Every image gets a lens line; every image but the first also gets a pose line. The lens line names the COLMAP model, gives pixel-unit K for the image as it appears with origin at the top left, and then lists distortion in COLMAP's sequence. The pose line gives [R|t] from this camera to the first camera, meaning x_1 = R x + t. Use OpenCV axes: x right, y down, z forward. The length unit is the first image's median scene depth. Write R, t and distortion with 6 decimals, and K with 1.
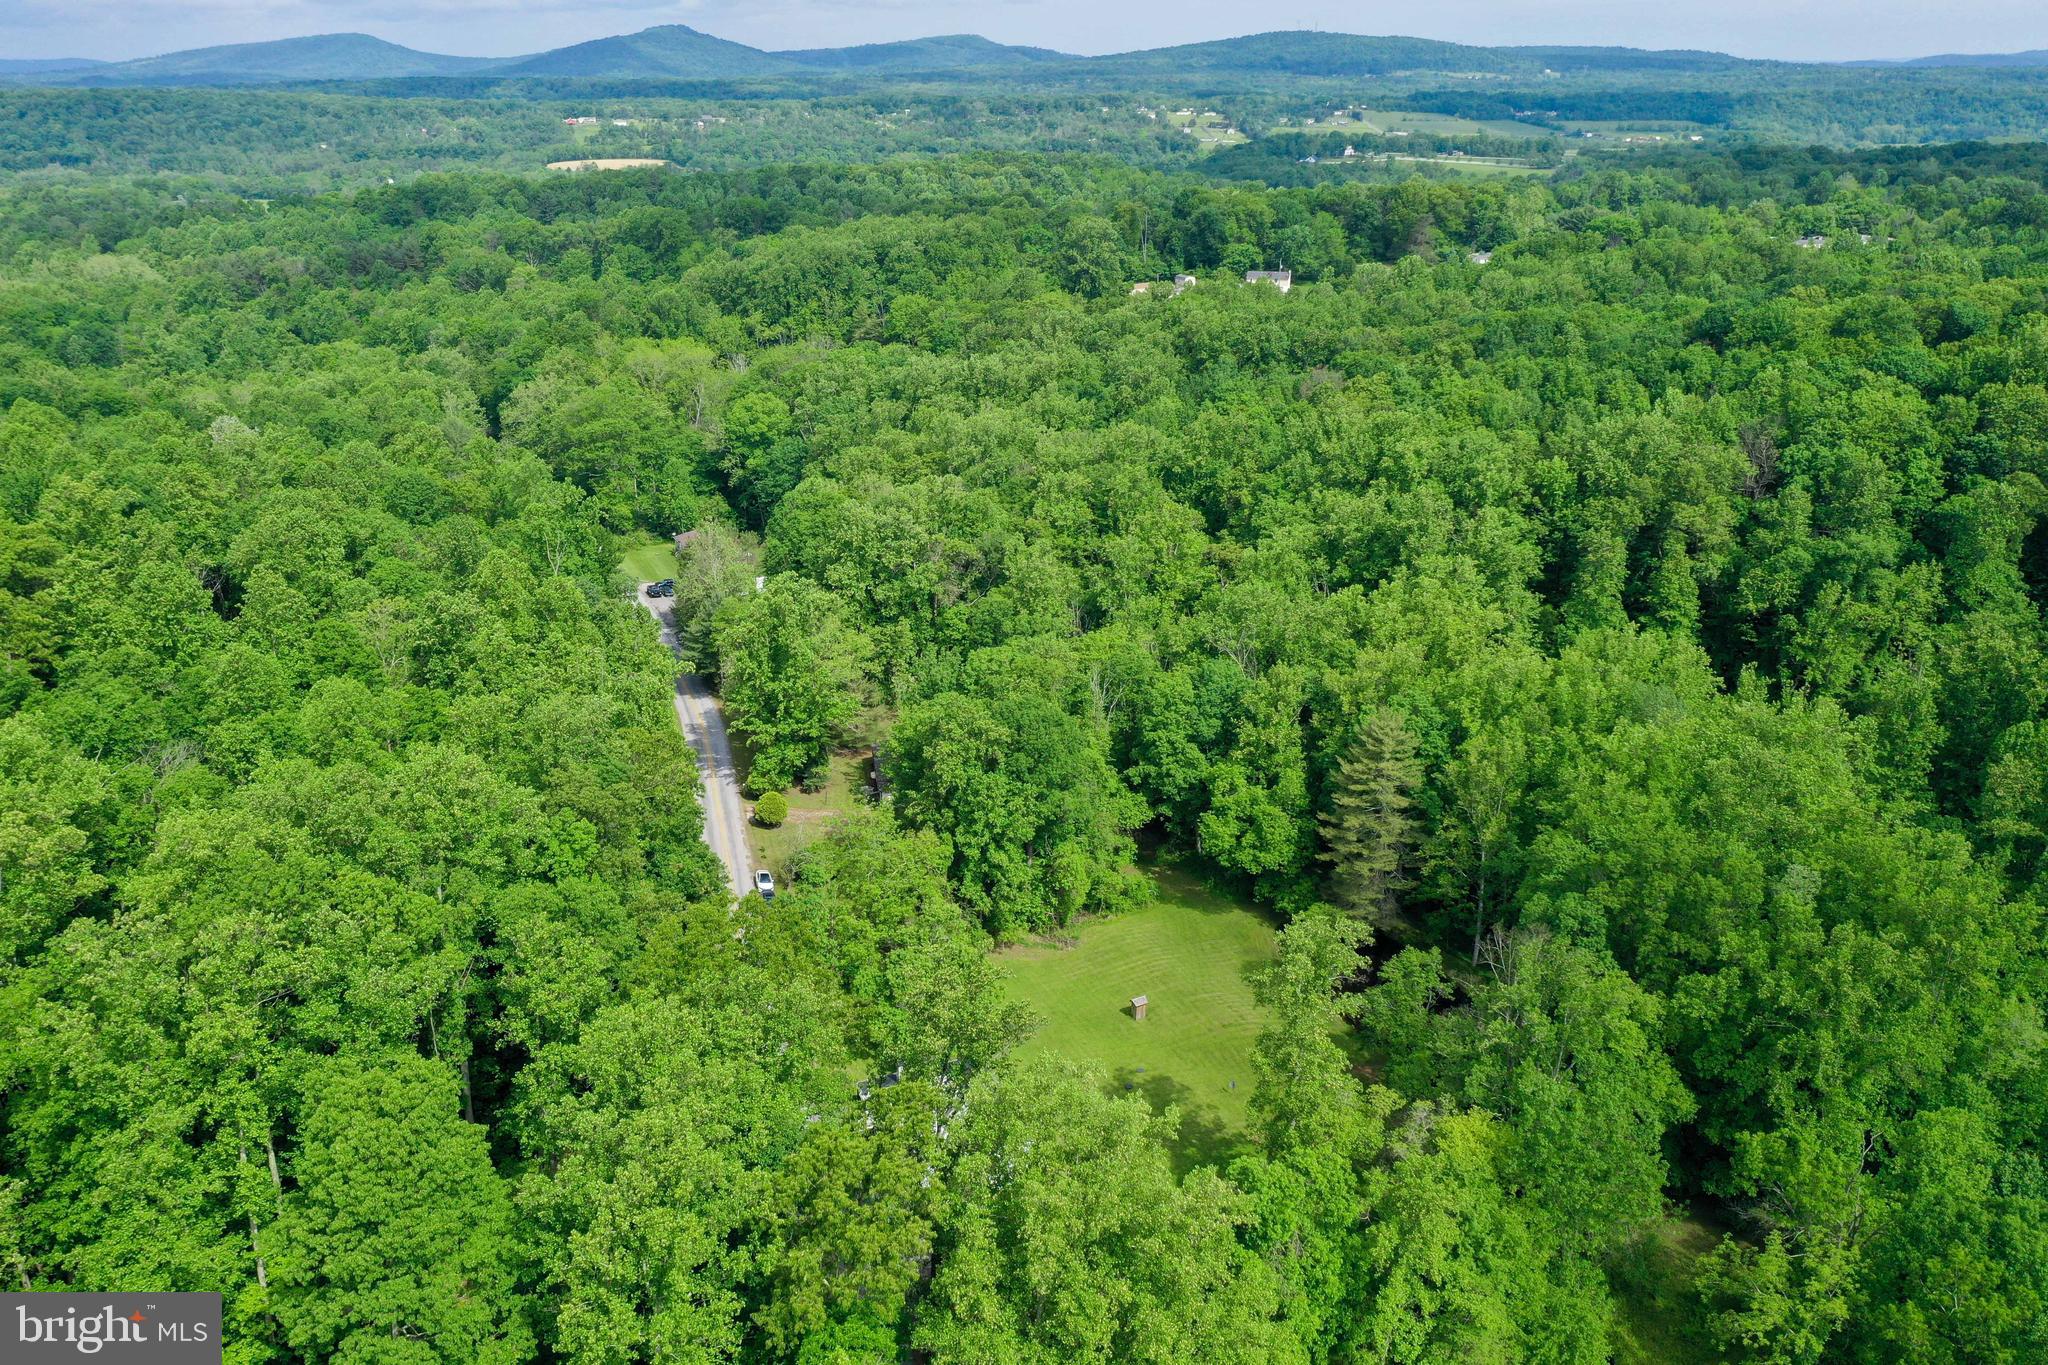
lens RADIAL K [[1608.2, 0, 1024.0], [0, 1608.2, 682.5], [0, 0, 1]] dist [-0.004146, 0.010275]
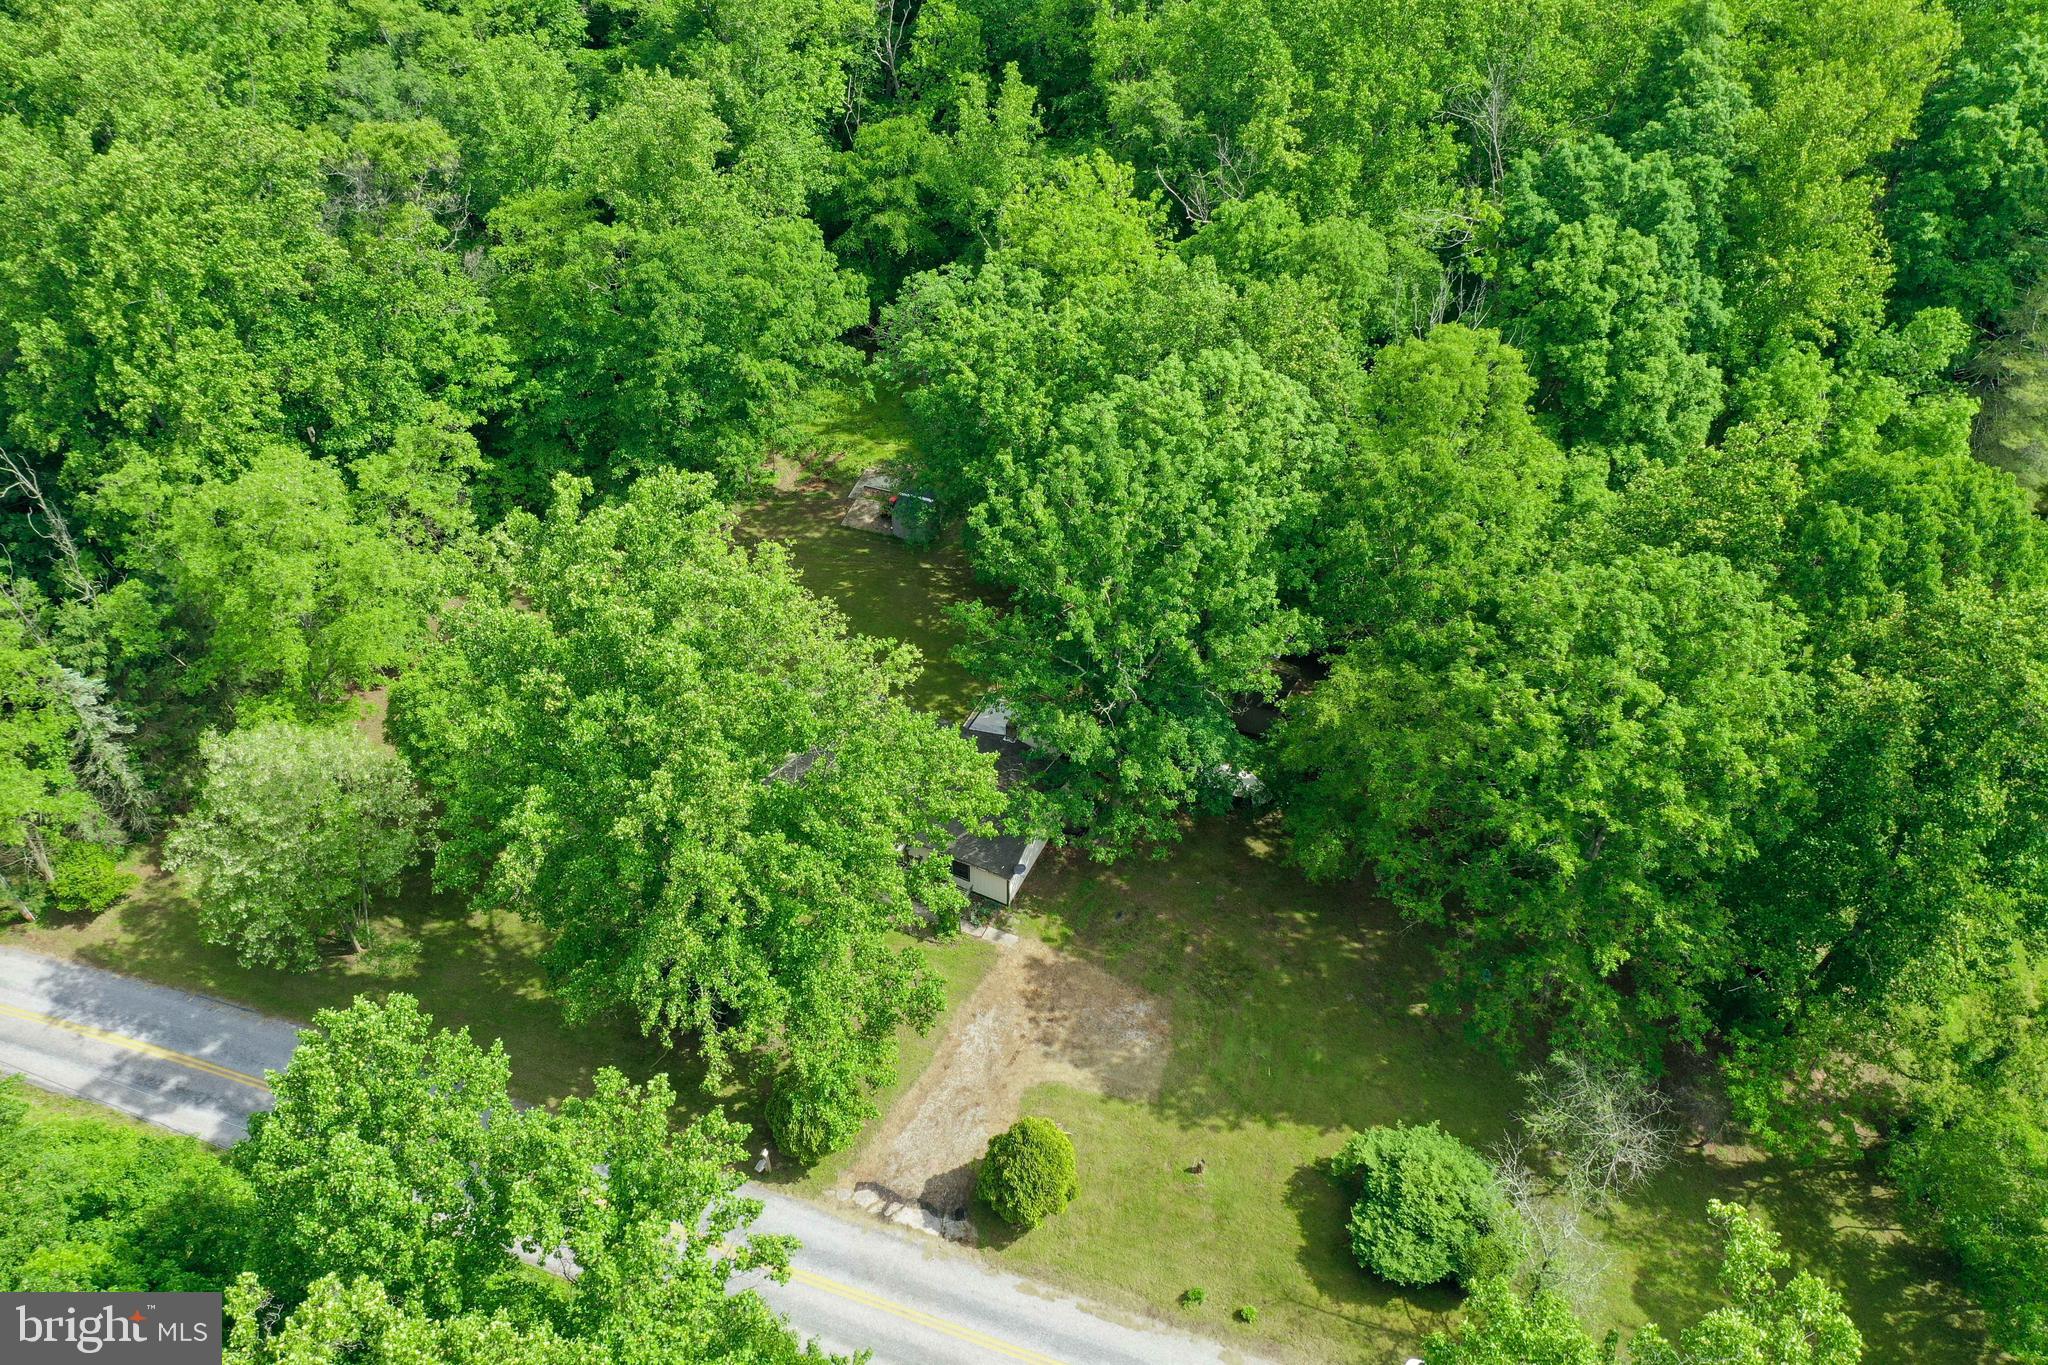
lens RADIAL K [[1608.2, 0, 1024.0], [0, 1608.2, 682.5], [0, 0, 1]] dist [-0.004146, 0.010275]
pose [[0.563247, -0.593379, 0.575026, -0.233934], [0.293718, 0.794243, 0.531892, -0.137549], [-0.772323, -0.130691, 0.621640, 0.674100]]
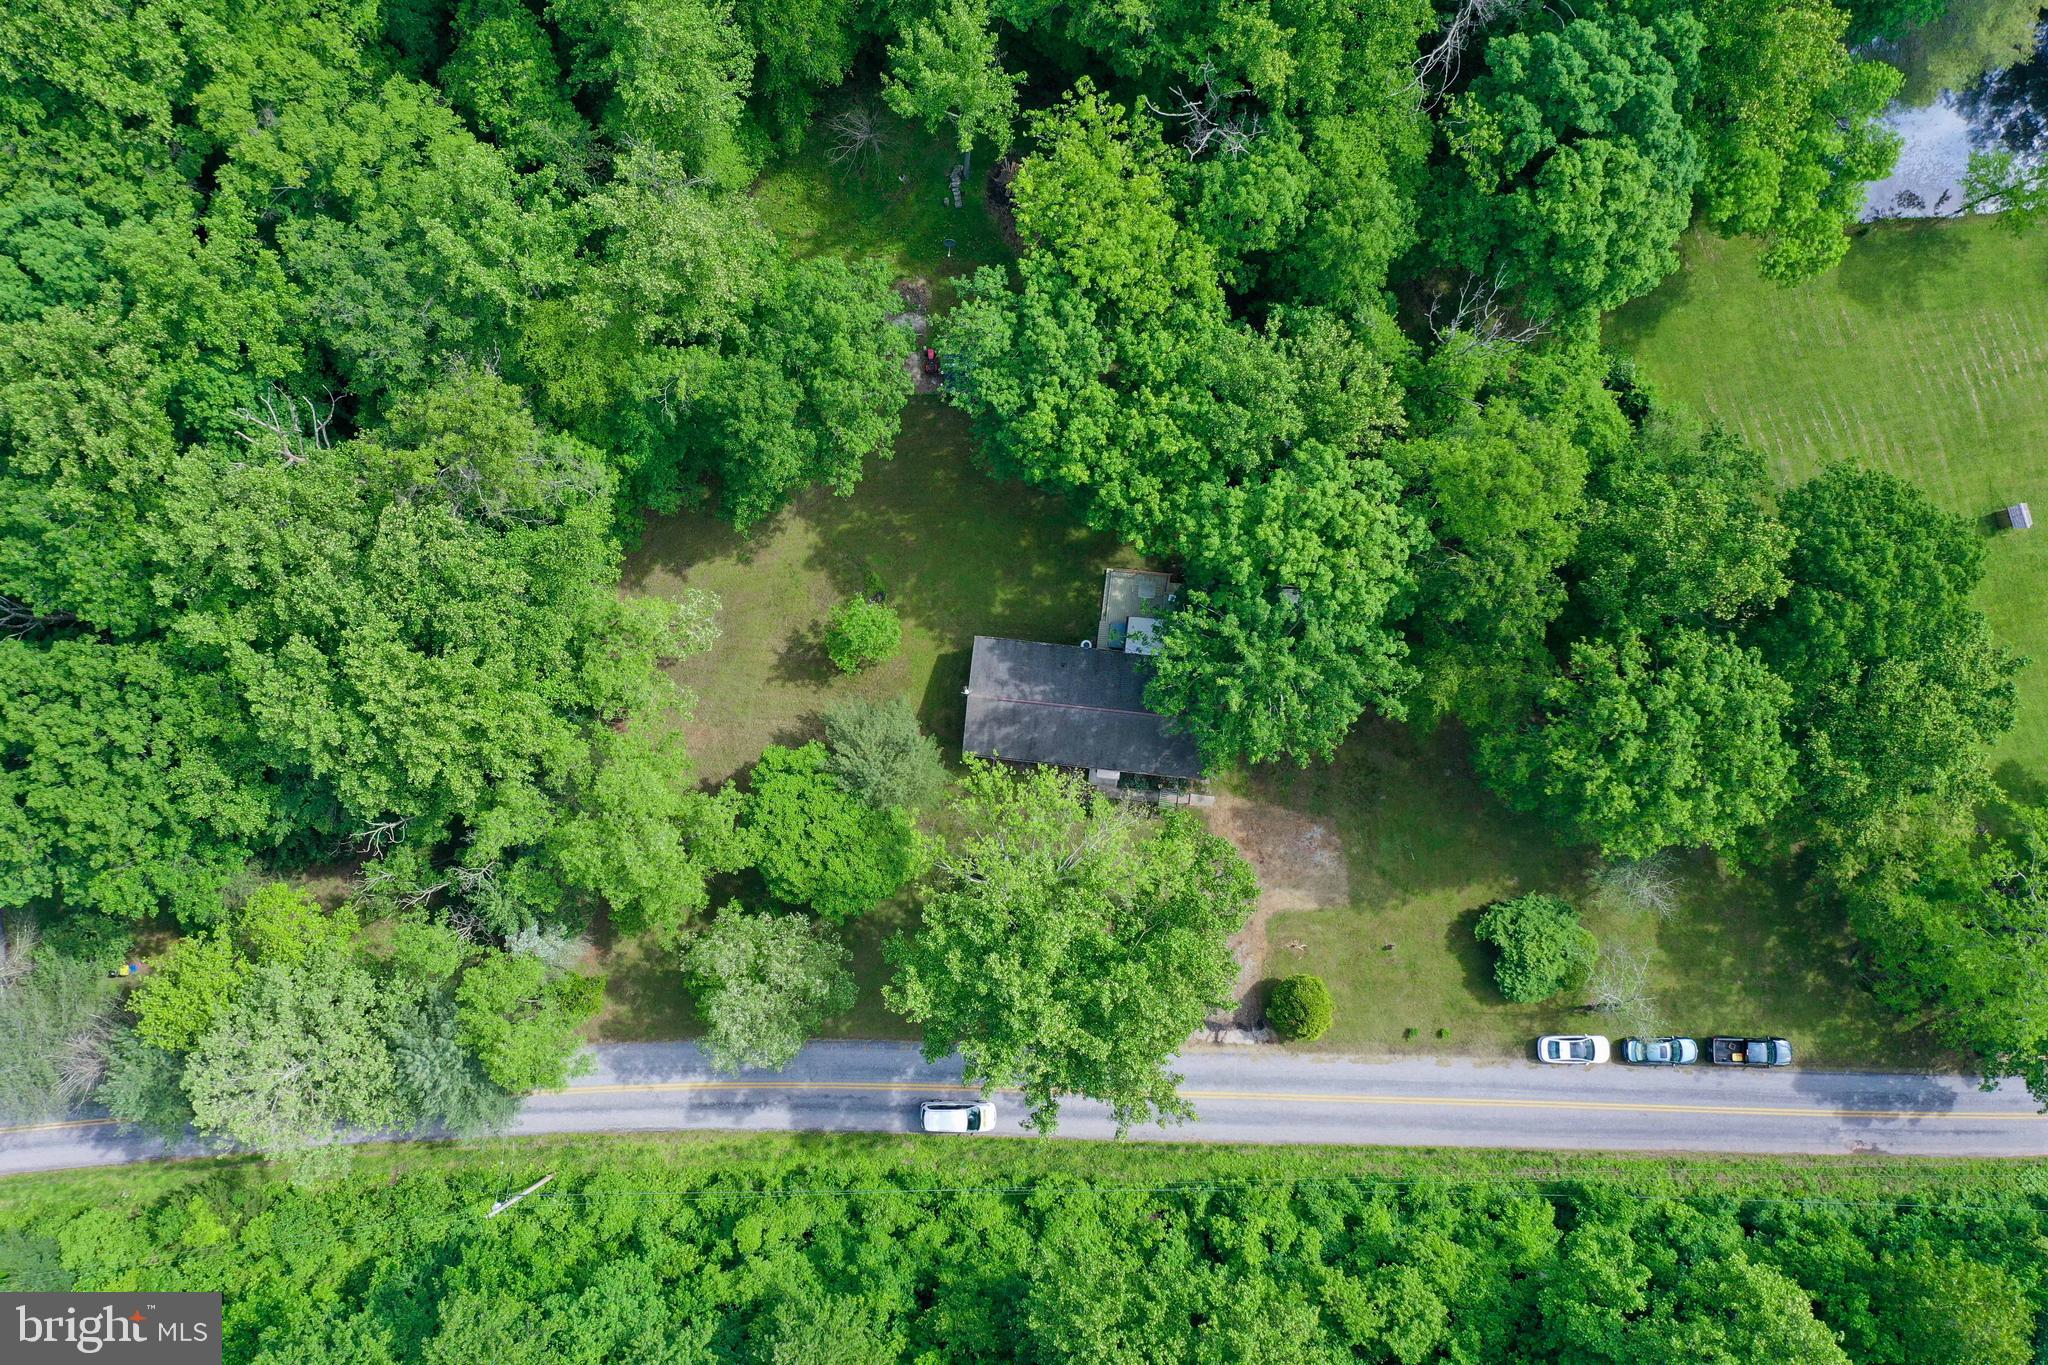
lens RADIAL K [[1608.2, 0, 1024.0], [0, 1608.2, 682.5], [0, 0, 1]] dist [-0.004146, 0.010275]
pose [[0.256647, -0.966471, 0.008158, -0.069037], [0.348078, 0.100301, 0.932085, -0.367565], [-0.901651, -0.236377, 0.362149, 0.758545]]
